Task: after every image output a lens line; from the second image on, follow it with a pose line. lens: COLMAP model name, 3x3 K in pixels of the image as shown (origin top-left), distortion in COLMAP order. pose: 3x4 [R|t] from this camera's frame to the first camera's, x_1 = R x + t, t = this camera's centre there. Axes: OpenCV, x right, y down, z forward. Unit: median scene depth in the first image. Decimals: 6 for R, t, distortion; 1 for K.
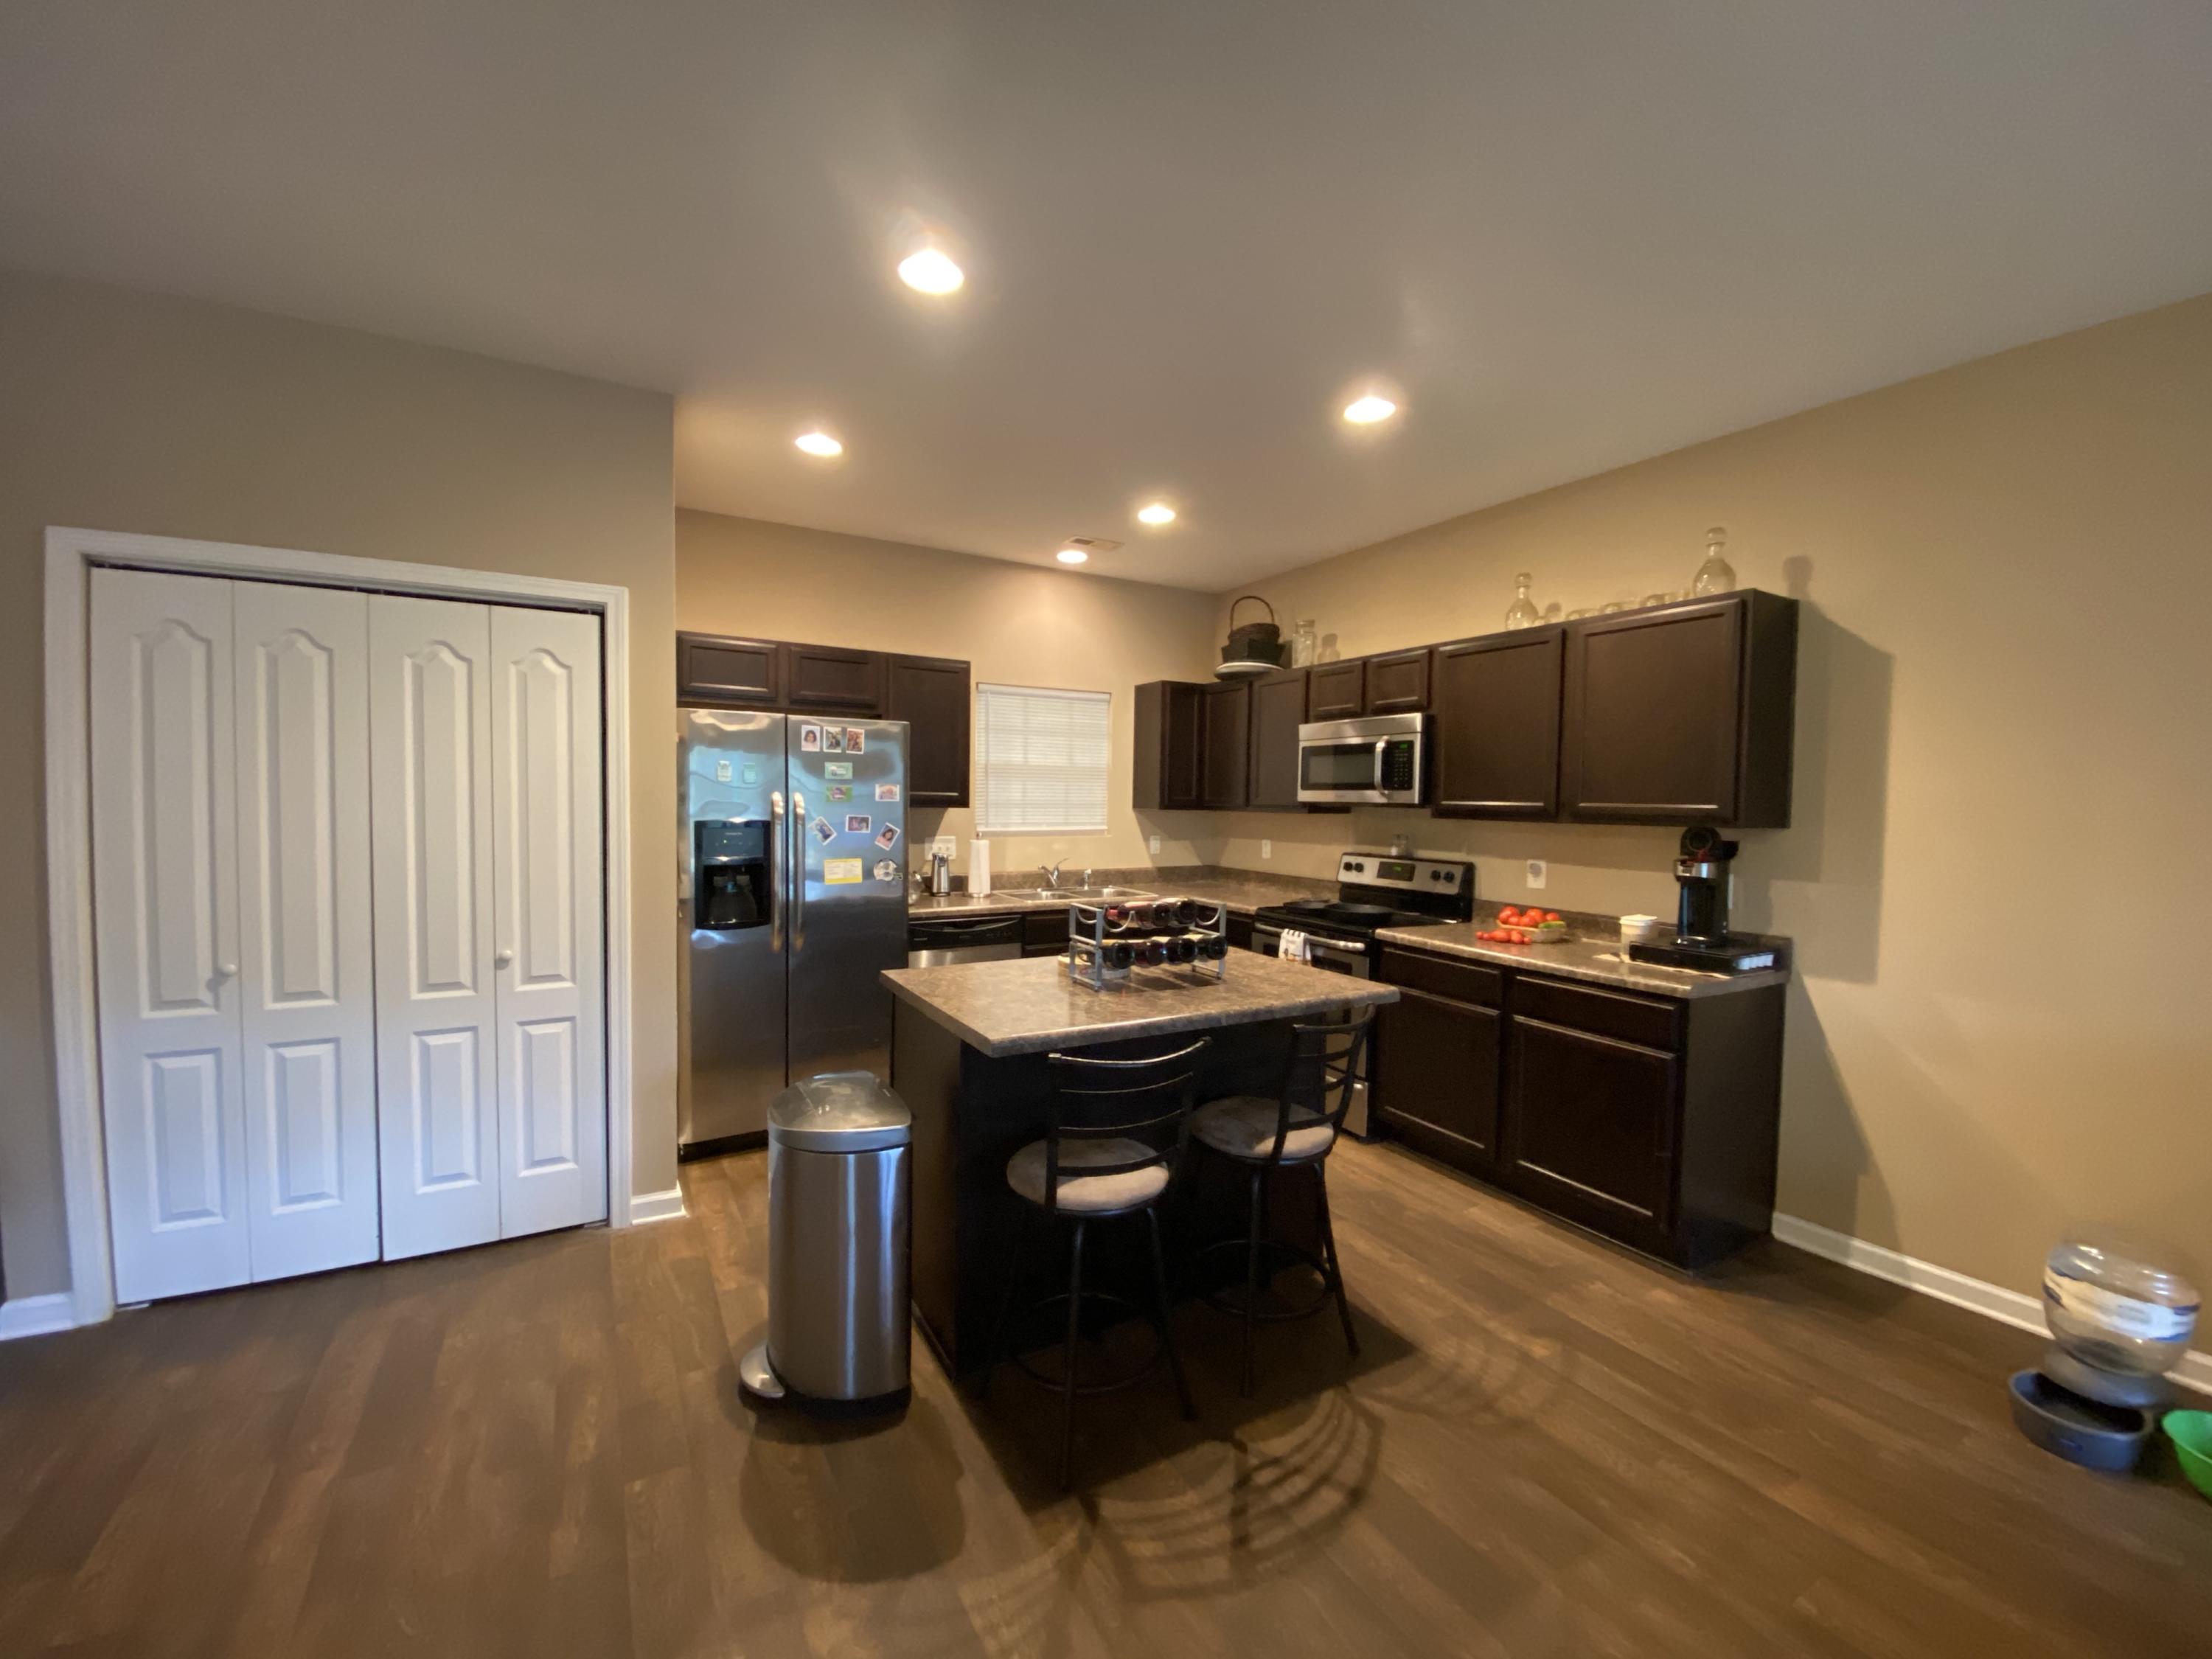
lens RADIAL K [[856.7, 0, 1104.1], [0, 856.7, 832.7], [0, 0, 1]] dist [0.016544, -0.019141]
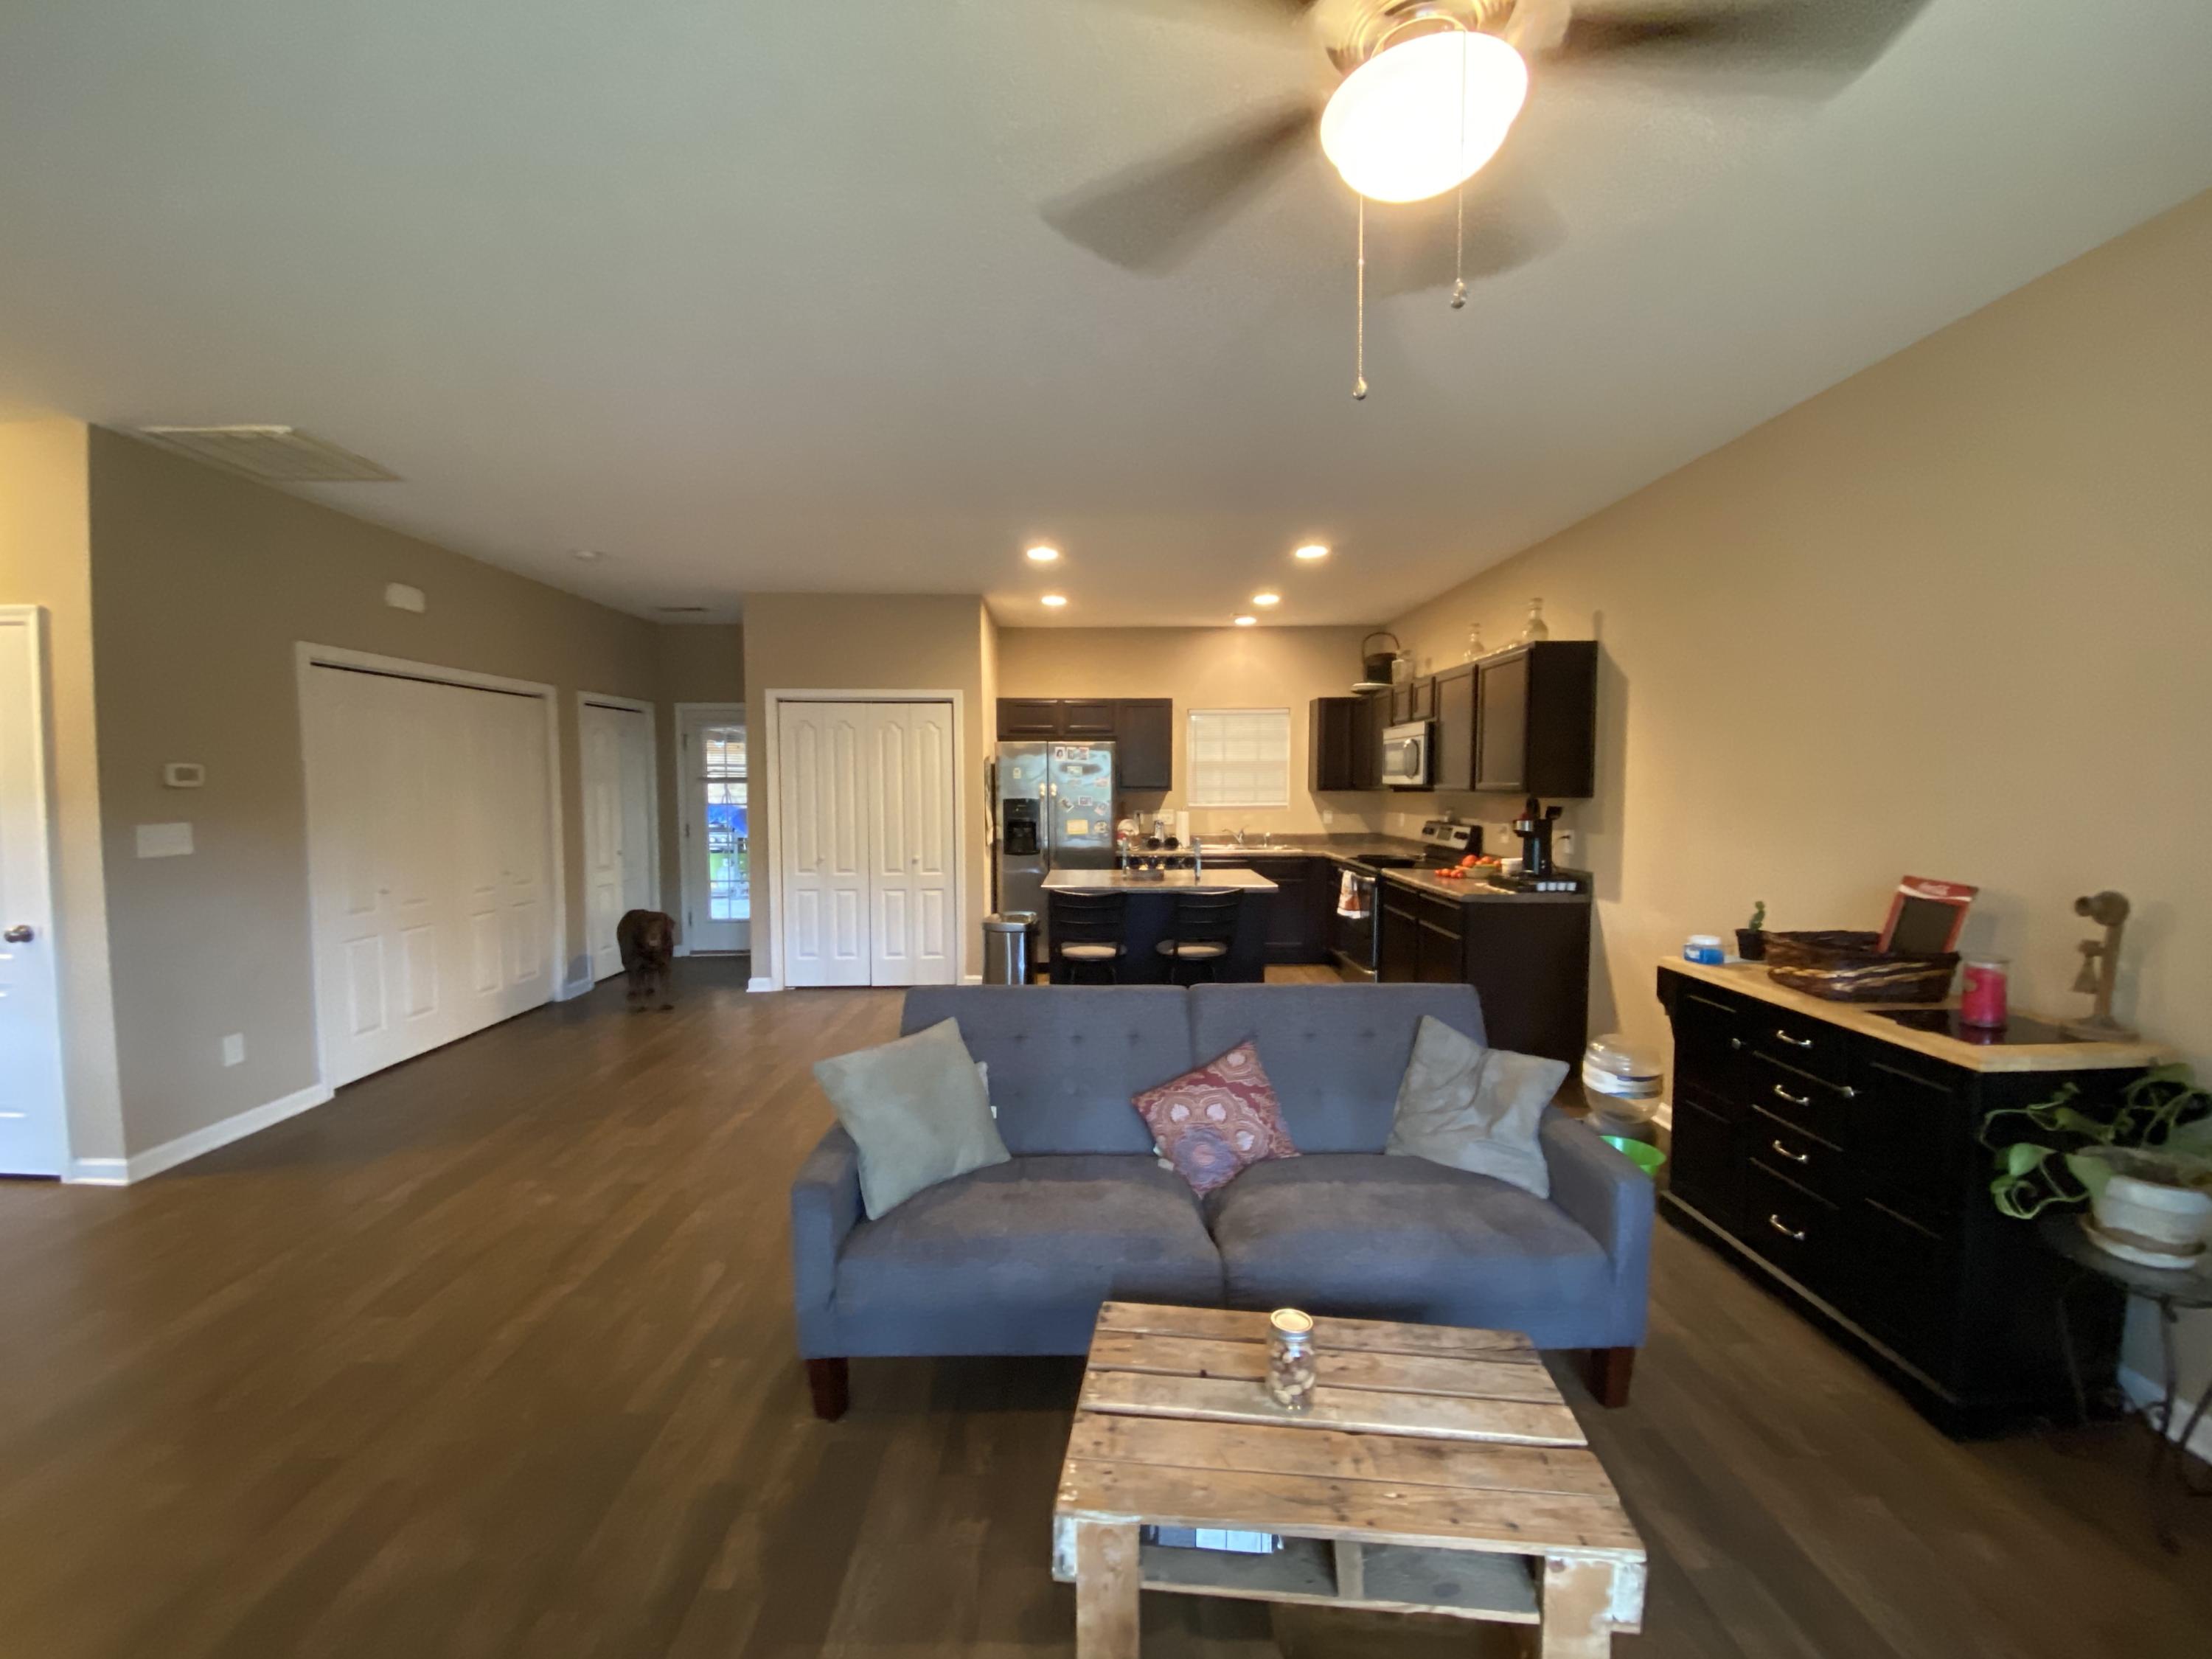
lens RADIAL K [[856.7, 0, 1104.1], [0, 856.7, 832.7], [0, 0, 1]] dist [0.016544, -0.019141]
pose [[0.880601, 0.011286, -0.473725, 0.601365], [-0.002558, 0.999815, 0.019064, 0.022061], [0.473852, -0.015576, 0.880467, -0.555244]]
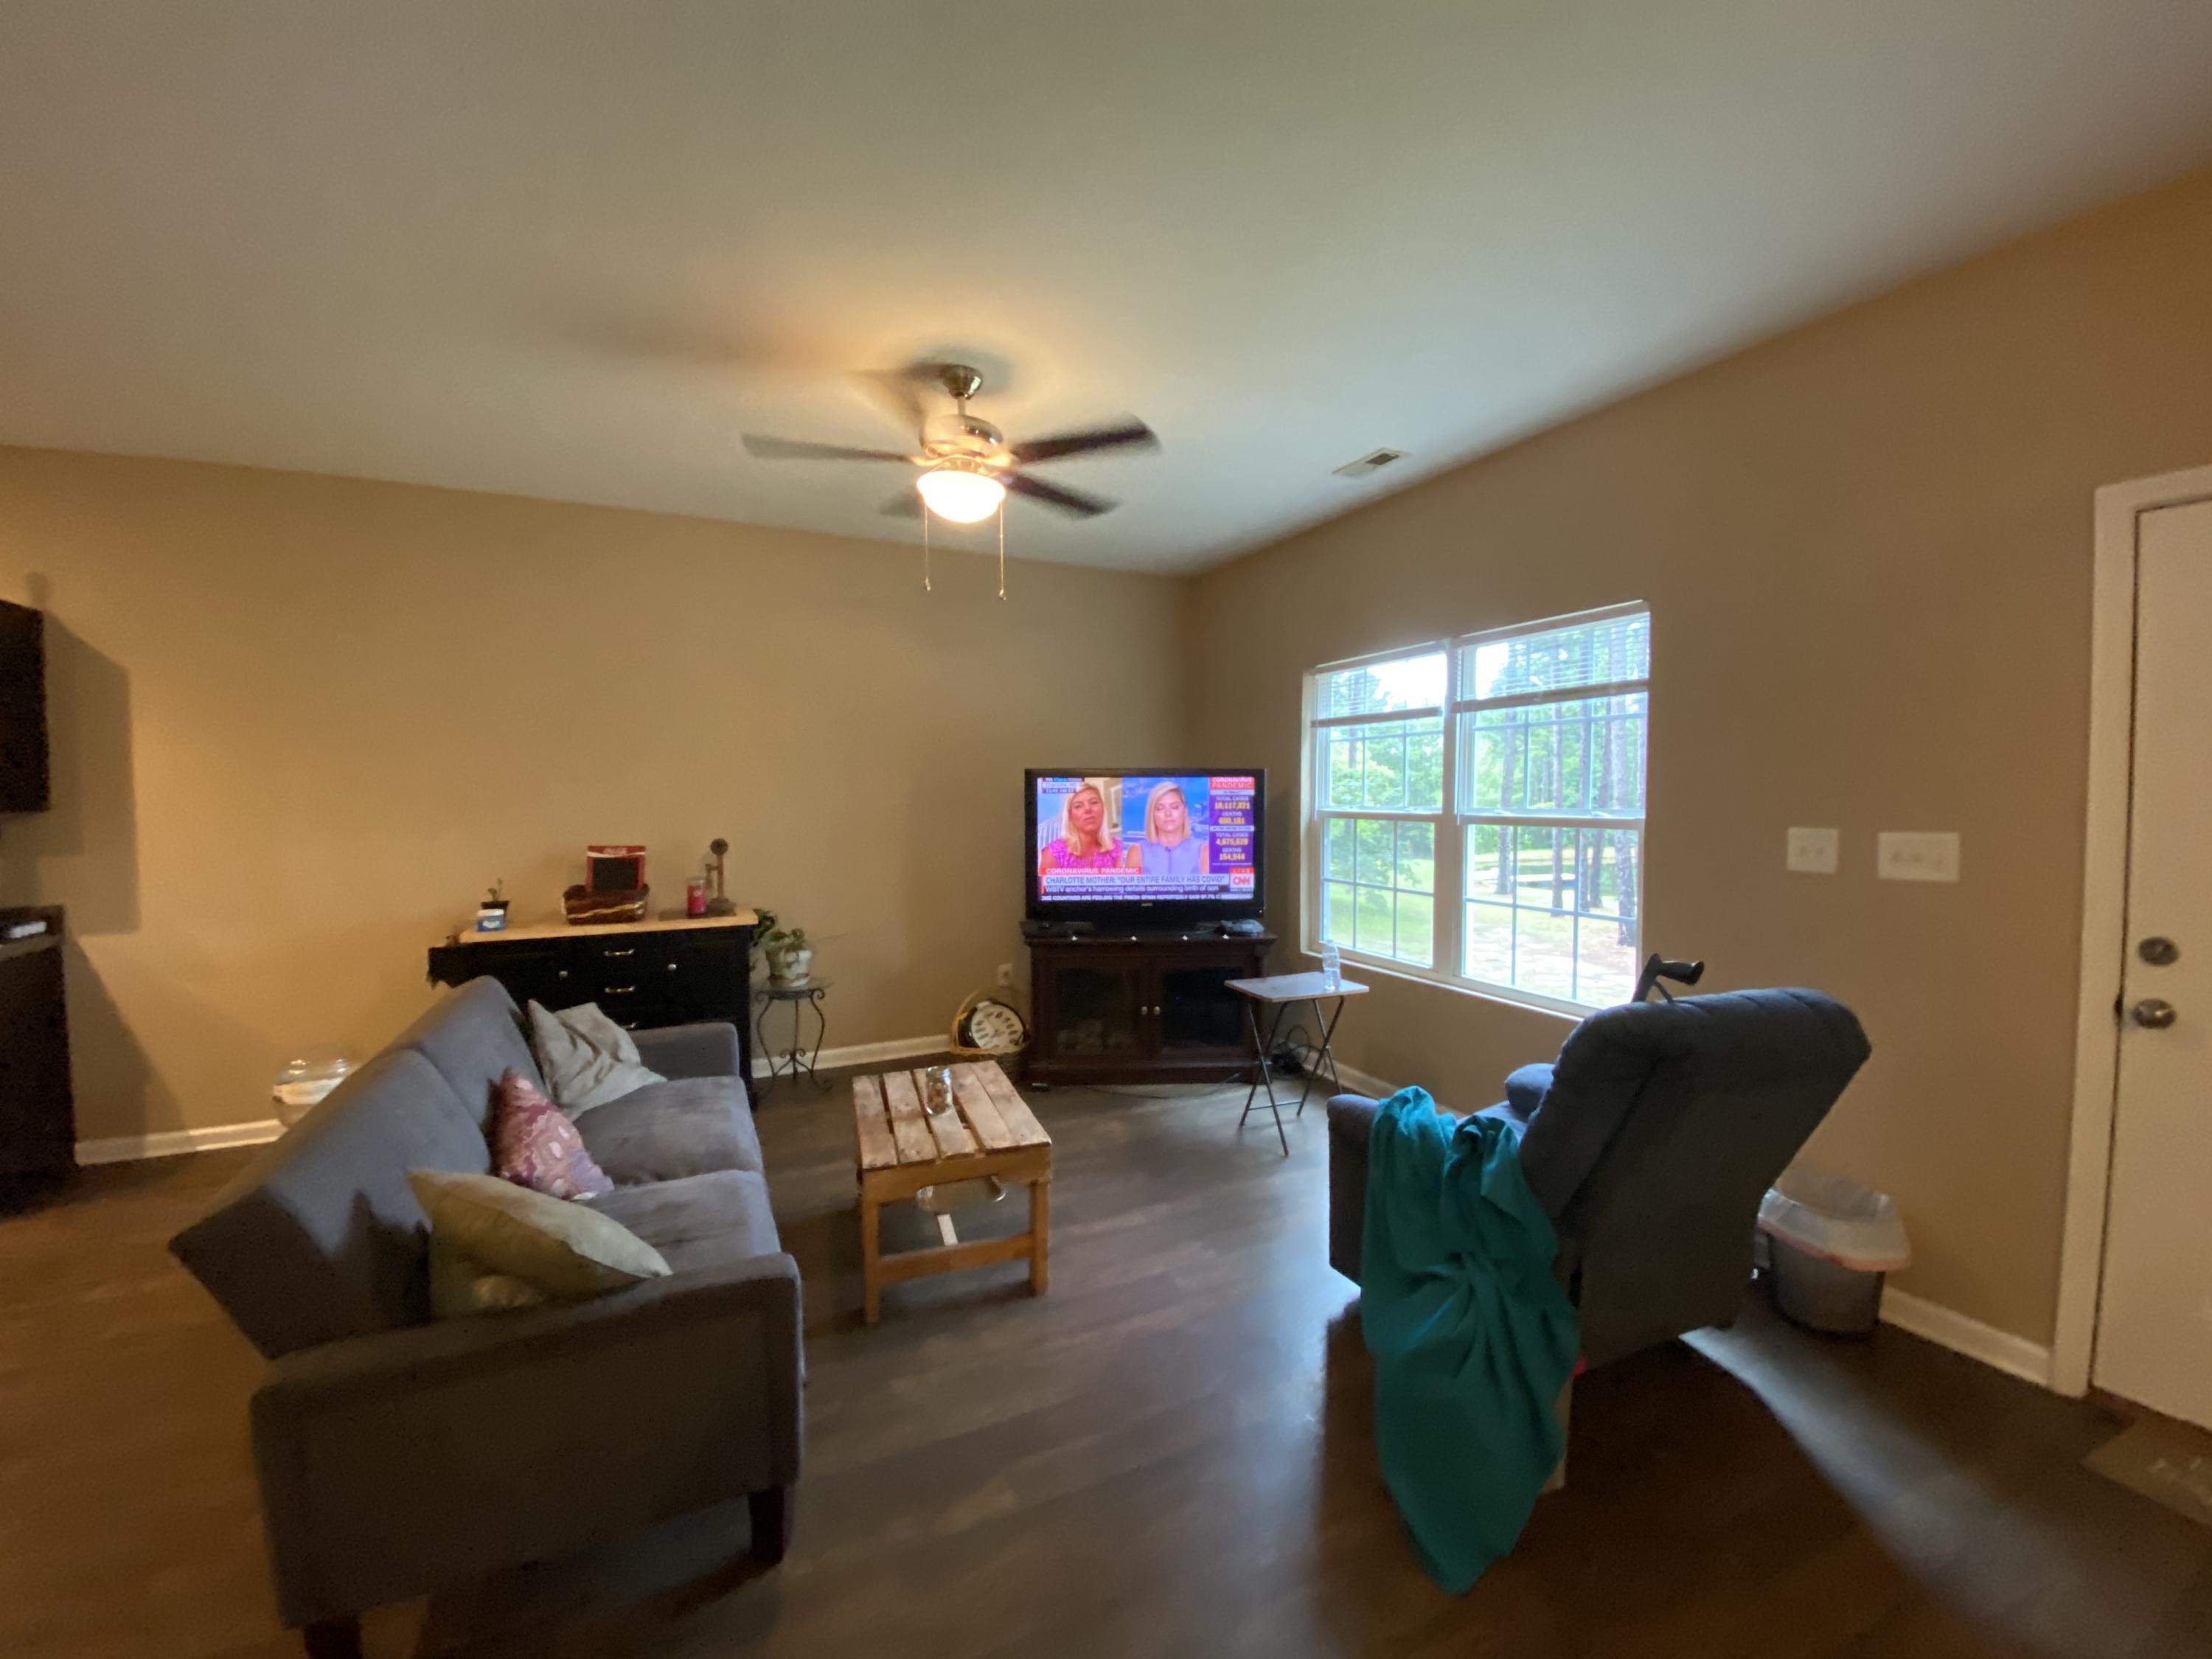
lens RADIAL K [[892.0, 0, 1110.6], [0, 892.0, 832.4], [0, 0, 1]] dist [0.018645, -0.019027]
pose [[0.052383, -0.058048, 0.996939, -0.235189], [0.044089, 0.997470, 0.055762, 0.016655], [-0.997653, 0.041033, 0.054810, -0.371315]]
